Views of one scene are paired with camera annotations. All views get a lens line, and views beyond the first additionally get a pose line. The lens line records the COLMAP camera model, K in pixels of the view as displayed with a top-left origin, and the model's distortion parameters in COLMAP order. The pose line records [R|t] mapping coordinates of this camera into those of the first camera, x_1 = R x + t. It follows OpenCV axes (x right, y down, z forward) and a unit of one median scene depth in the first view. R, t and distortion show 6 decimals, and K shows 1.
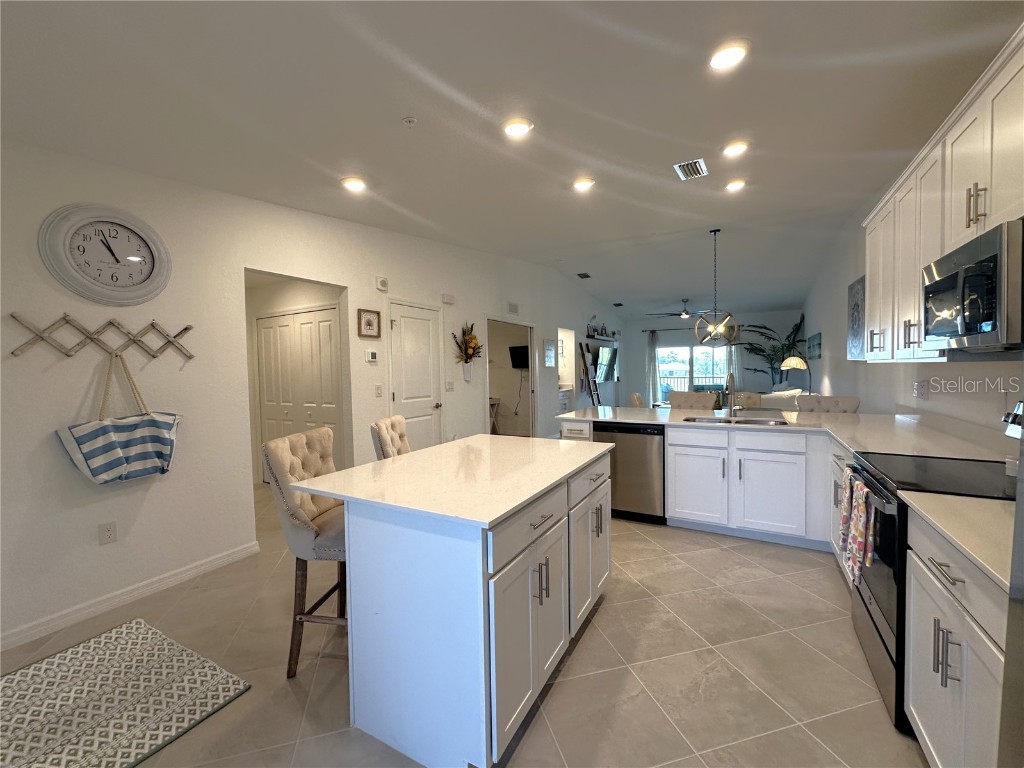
lens RADIAL K [[412.6, 0, 512.0], [0, 412.6, 384.0], [0, 0, 1]] dist [-0.008744, 0.000087]
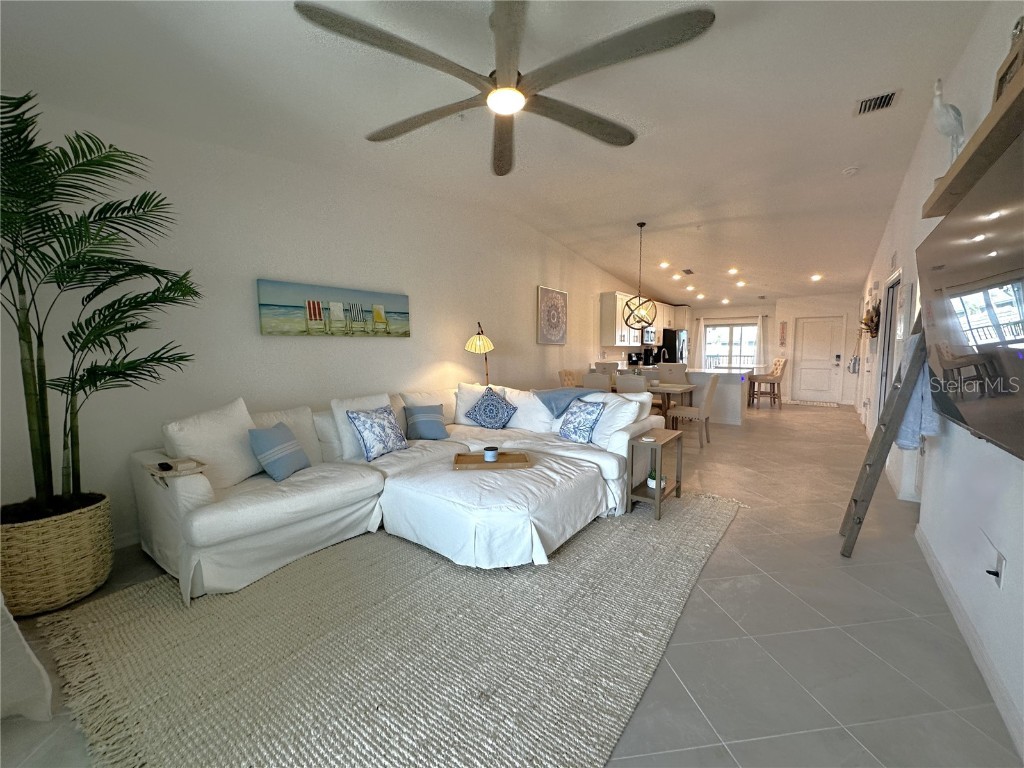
lens RADIAL K [[412.6, 0, 512.0], [0, 412.6, 384.0], [0, 0, 1]] dist [-0.008744, 0.000087]
pose [[-0.992710, 0.009848, 0.120123, 0.397996], [0.024757, 0.992065, 0.123267, -0.049684], [-0.117956, 0.125342, -0.985077, 1.221719]]
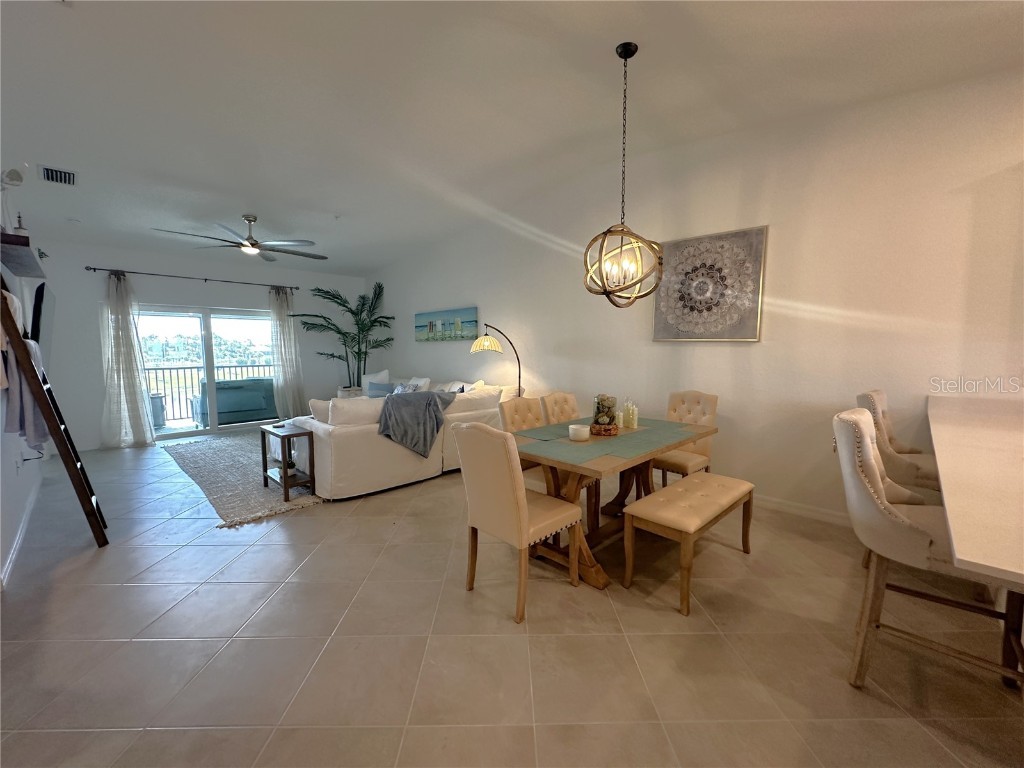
lens RADIAL K [[412.6, 0, 512.0], [0, 412.6, 384.0], [0, 0, 1]] dist [-0.008744, 0.000087]
pose [[0.253411, -0.067931, 0.964971, 0.000105], [0.034551, 0.997530, 0.061150, -0.018084], [-0.966742, 0.017844, 0.255132, 0.559279]]
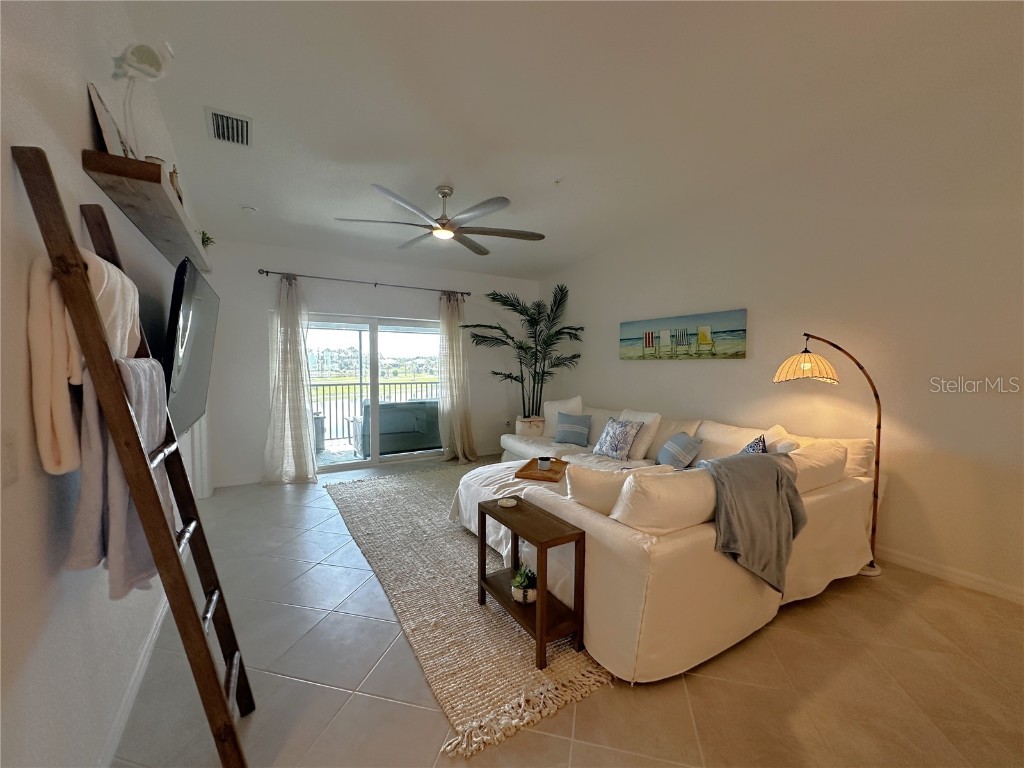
lens RADIAL K [[412.6, 0, 512.0], [0, 412.6, 384.0], [0, 0, 1]] dist [-0.008744, 0.000087]
pose [[0.492211, -0.023154, 0.870168, 0.121906], [0.014420, 0.999726, 0.018444, -0.033827], [-0.870357, 0.003470, 0.492410, 0.760827]]
